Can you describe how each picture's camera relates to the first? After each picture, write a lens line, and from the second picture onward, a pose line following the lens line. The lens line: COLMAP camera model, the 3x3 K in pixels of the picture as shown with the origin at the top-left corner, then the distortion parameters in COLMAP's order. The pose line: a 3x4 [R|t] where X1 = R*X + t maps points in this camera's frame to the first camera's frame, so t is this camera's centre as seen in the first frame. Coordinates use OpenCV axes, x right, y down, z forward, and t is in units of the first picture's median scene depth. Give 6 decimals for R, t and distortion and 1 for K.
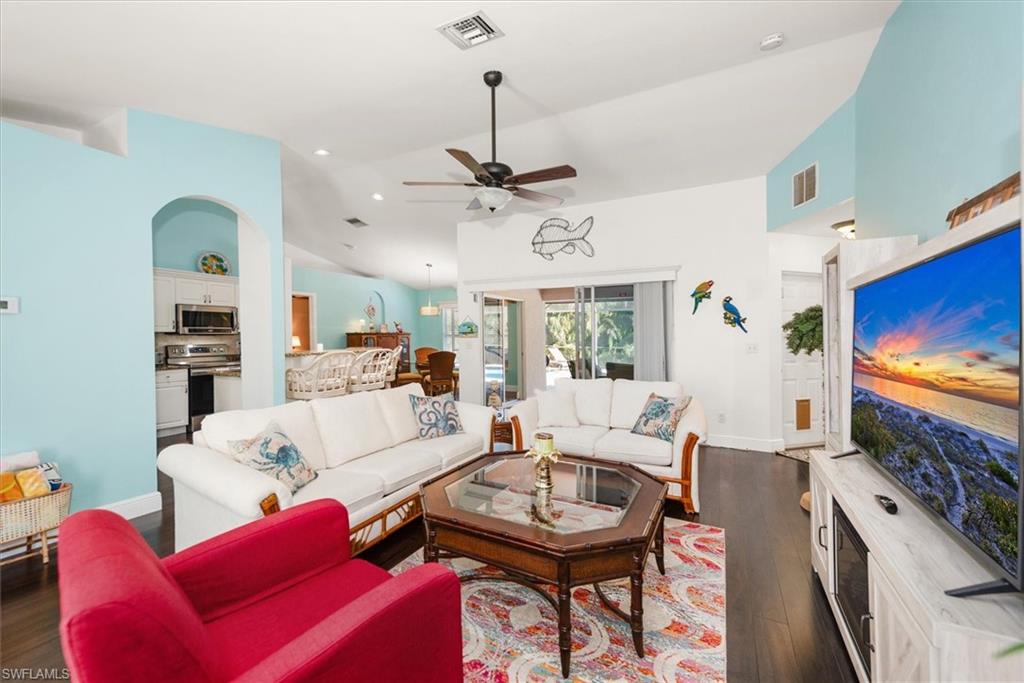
lens RADIAL K [[398.4, 0, 540.9], [0, 398.4, 339.9], [0, 0, 1]] dist [0.000143, -0.000143]
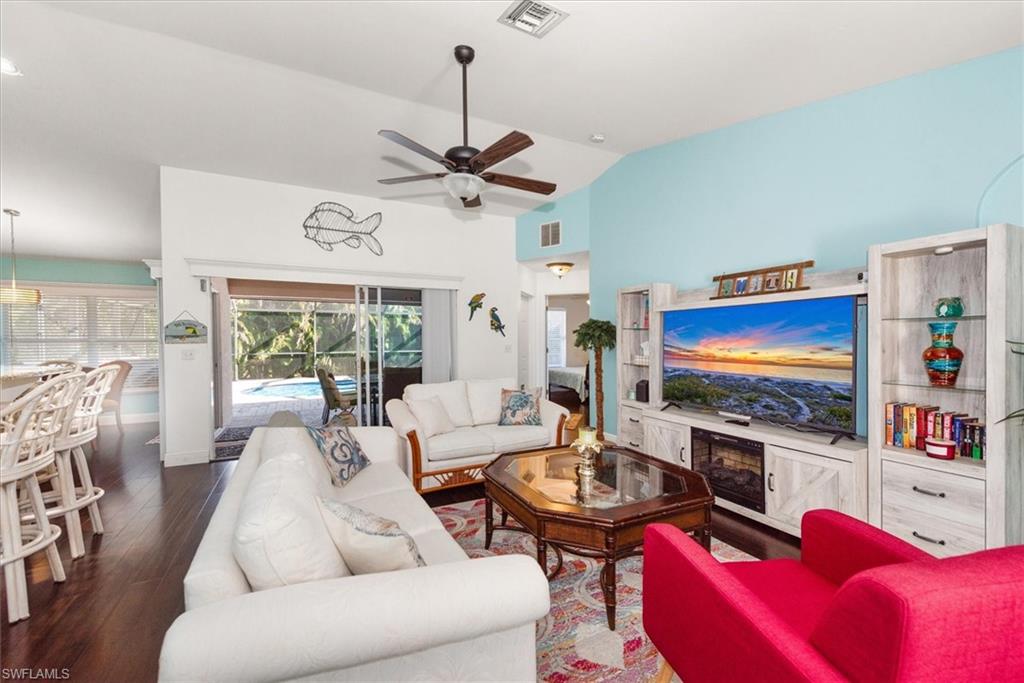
lens RADIAL K [[392.3, 0, 481.4], [0, 392.3, 346.2], [0, 0, 1]] dist [0.000743, 0.000039]
pose [[0.626713, -0.017179, 0.779061, -0.495365], [0.011718, 0.999852, 0.012621, -0.004218], [-0.779162, 0.001220, 0.626821, 0.258976]]
